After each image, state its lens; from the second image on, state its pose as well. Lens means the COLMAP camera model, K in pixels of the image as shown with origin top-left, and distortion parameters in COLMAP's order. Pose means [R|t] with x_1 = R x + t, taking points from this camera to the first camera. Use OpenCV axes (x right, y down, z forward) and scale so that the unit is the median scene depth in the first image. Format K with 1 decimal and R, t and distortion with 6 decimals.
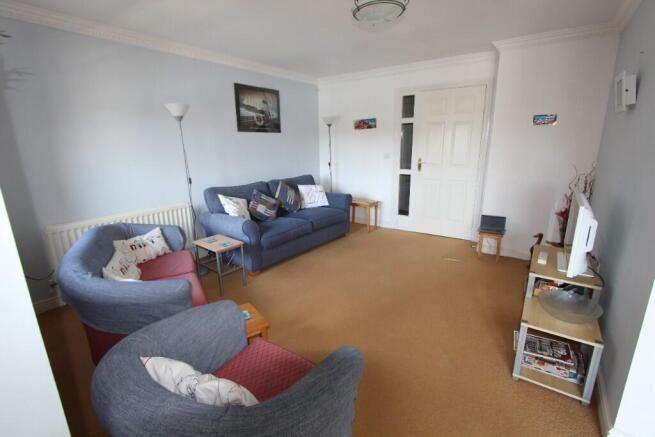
lens RADIAL K [[298.6, 0, 327.5], [0, 298.6, 218.5], [0, 0, 1]] dist [-0.014775, 0.000729]
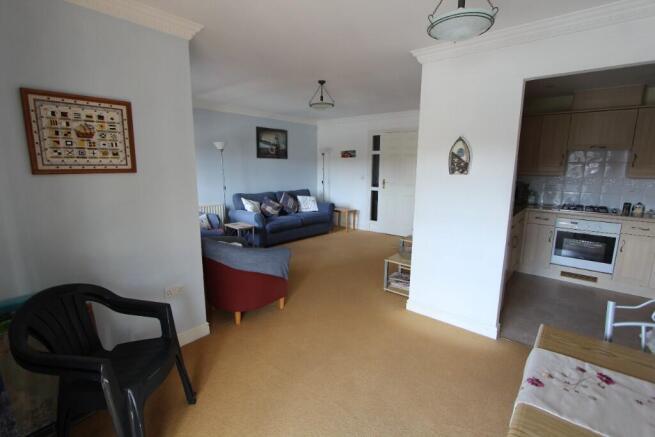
lens RADIAL K [[298.6, 0, 327.5], [0, 298.6, 218.5], [0, 0, 1]] dist [-0.014775, 0.000729]
pose [[0.996287, 0.038915, -0.076792, 0.169262], [-0.044288, 0.996595, -0.069554, 0.094913], [0.073823, 0.072697, 0.994618, -0.420560]]
